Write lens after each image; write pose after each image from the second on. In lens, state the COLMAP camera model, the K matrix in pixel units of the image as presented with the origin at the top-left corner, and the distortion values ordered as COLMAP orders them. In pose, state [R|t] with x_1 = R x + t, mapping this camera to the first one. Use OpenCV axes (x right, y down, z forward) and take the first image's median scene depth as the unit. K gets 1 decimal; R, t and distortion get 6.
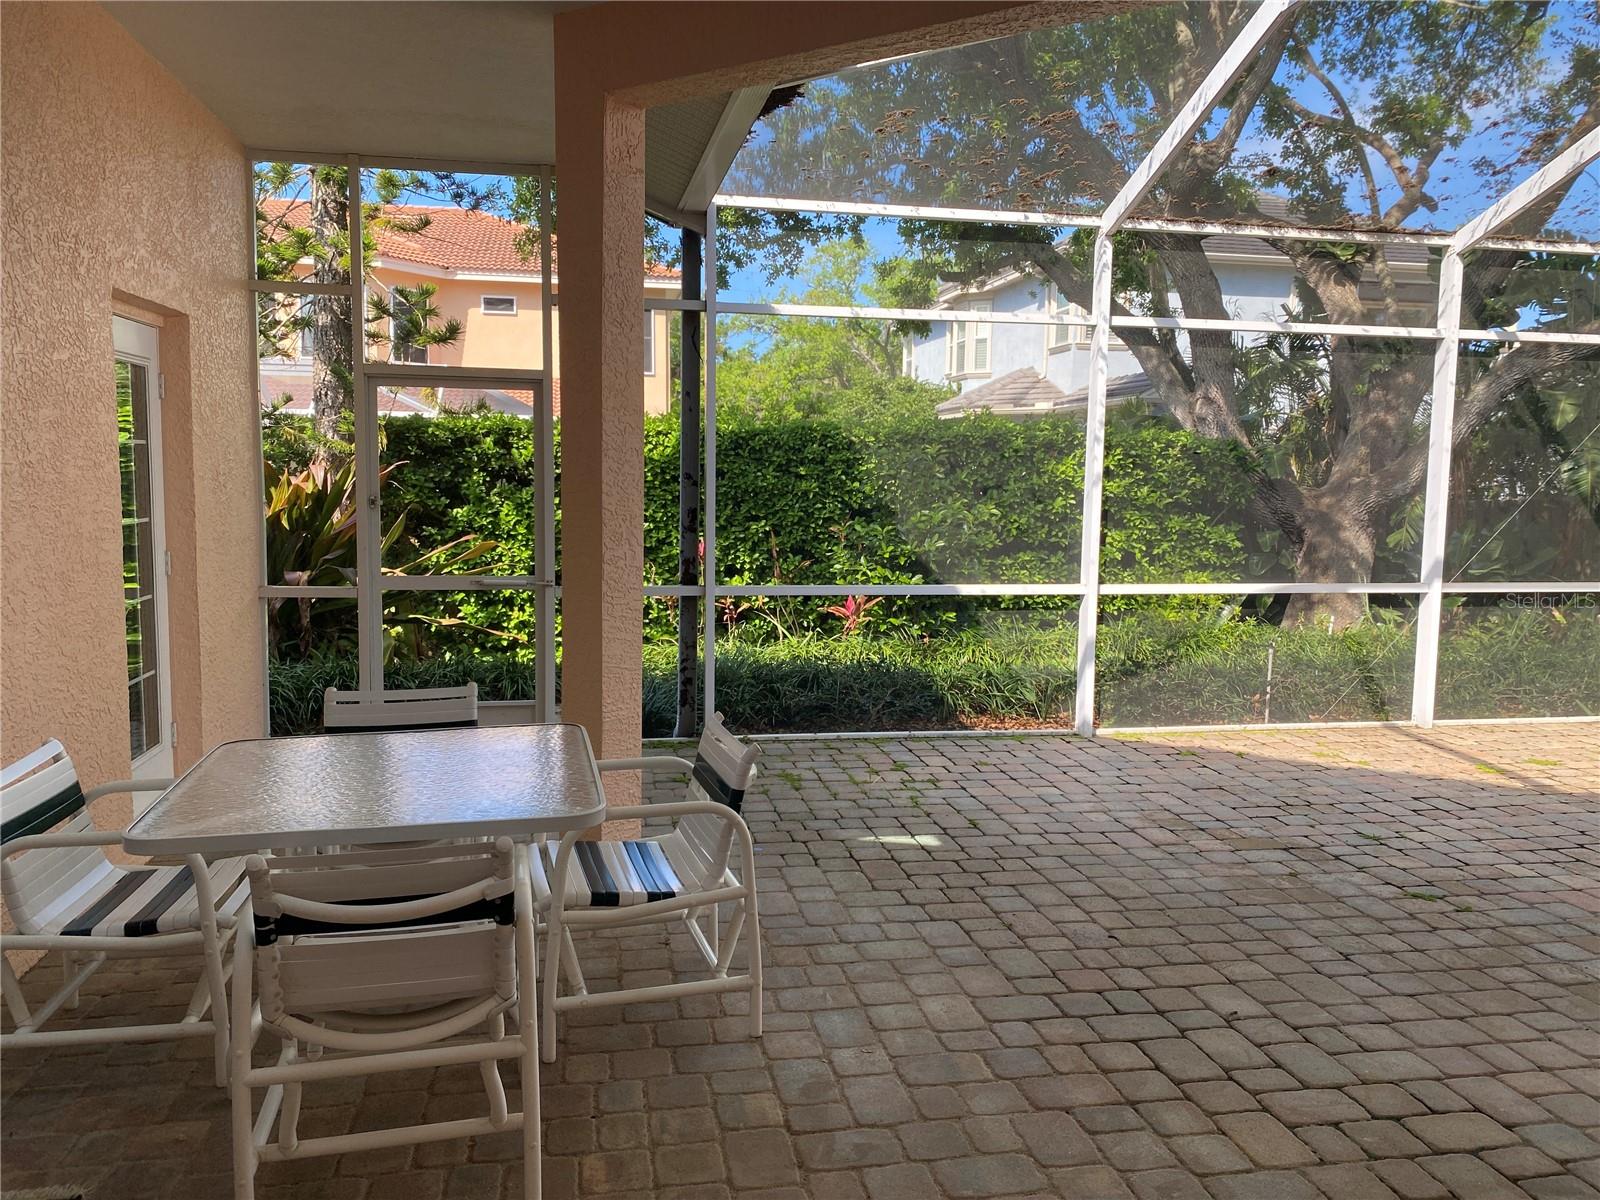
lens RADIAL K [[1221.3, 0, 800.0], [0, 1221.3, 600.0], [0, 0, 1]] dist [0.045646, -0.059826]
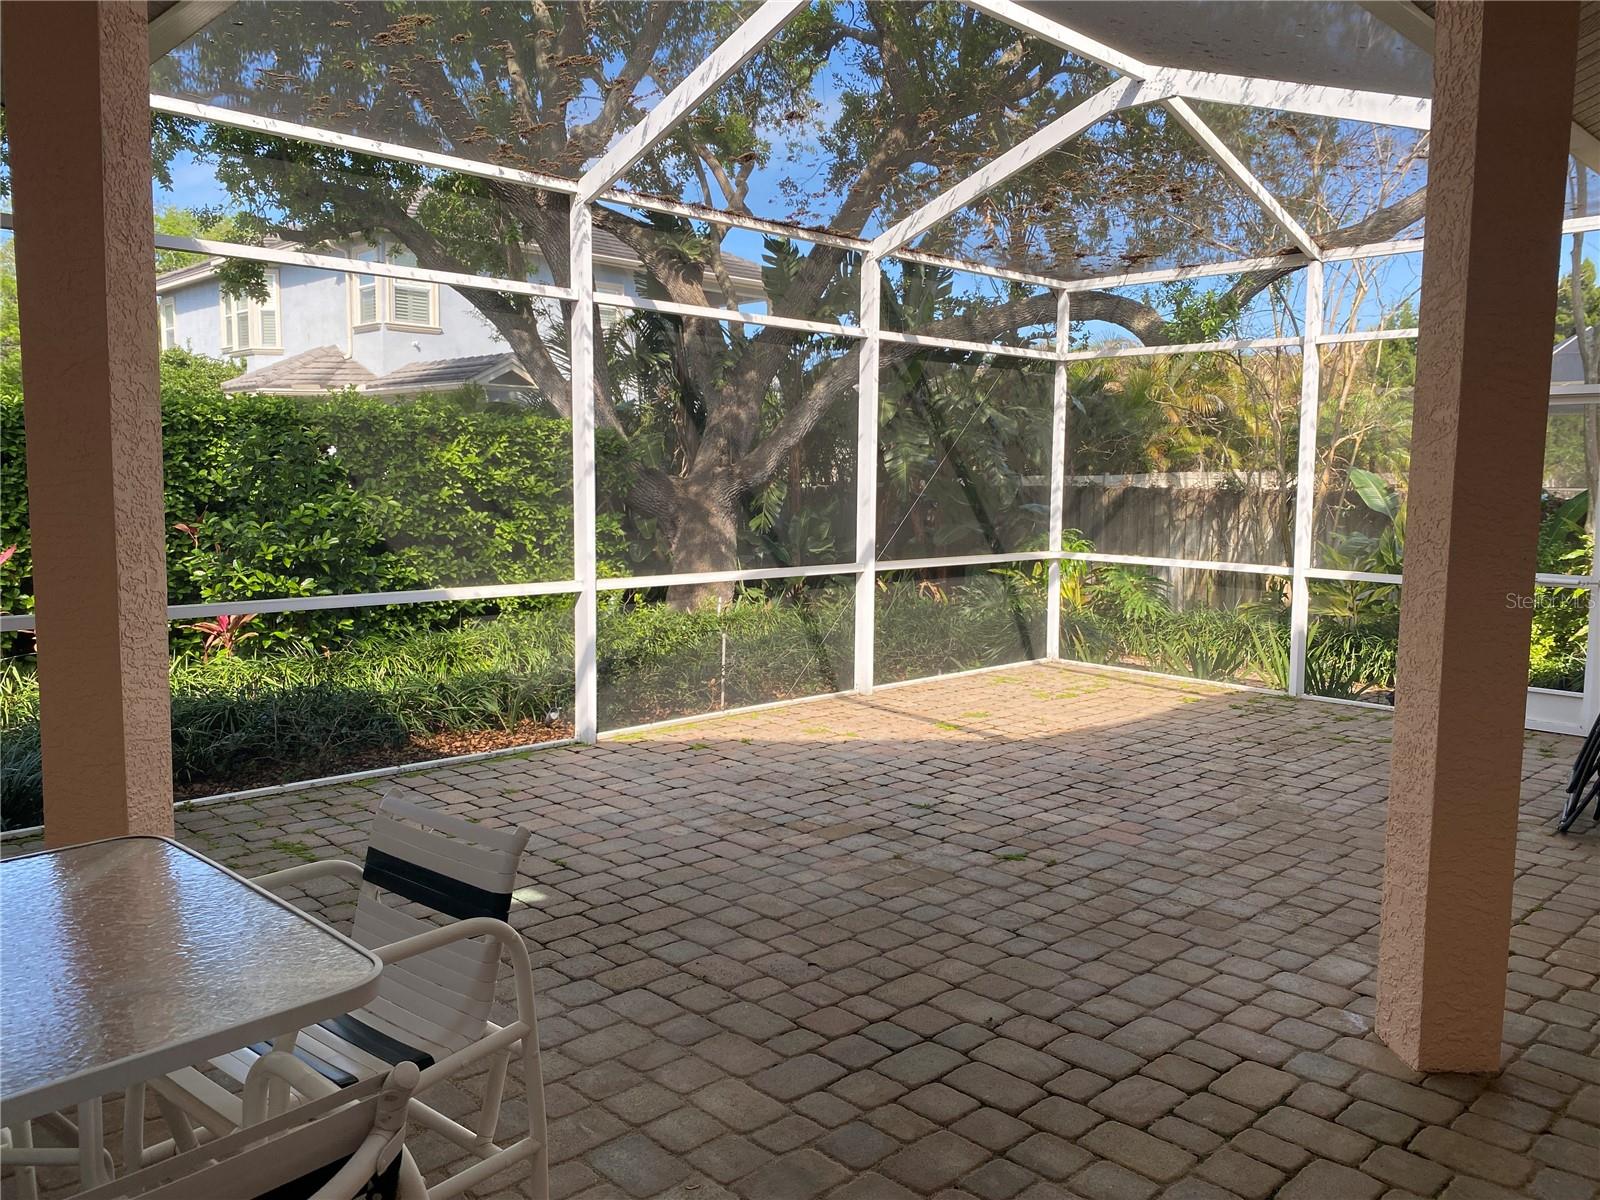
lens RADIAL K [[1209.4, 0, 797.3], [0, 1209.4, 603.9], [0, 0, 1]] dist [0.128057, -0.297077]
pose [[0.829908, -0.063141, 0.554316, -0.148865], [0.056227, 0.997982, 0.029495, -0.013670], [-0.555060, 0.006689, 0.831783, 0.148776]]
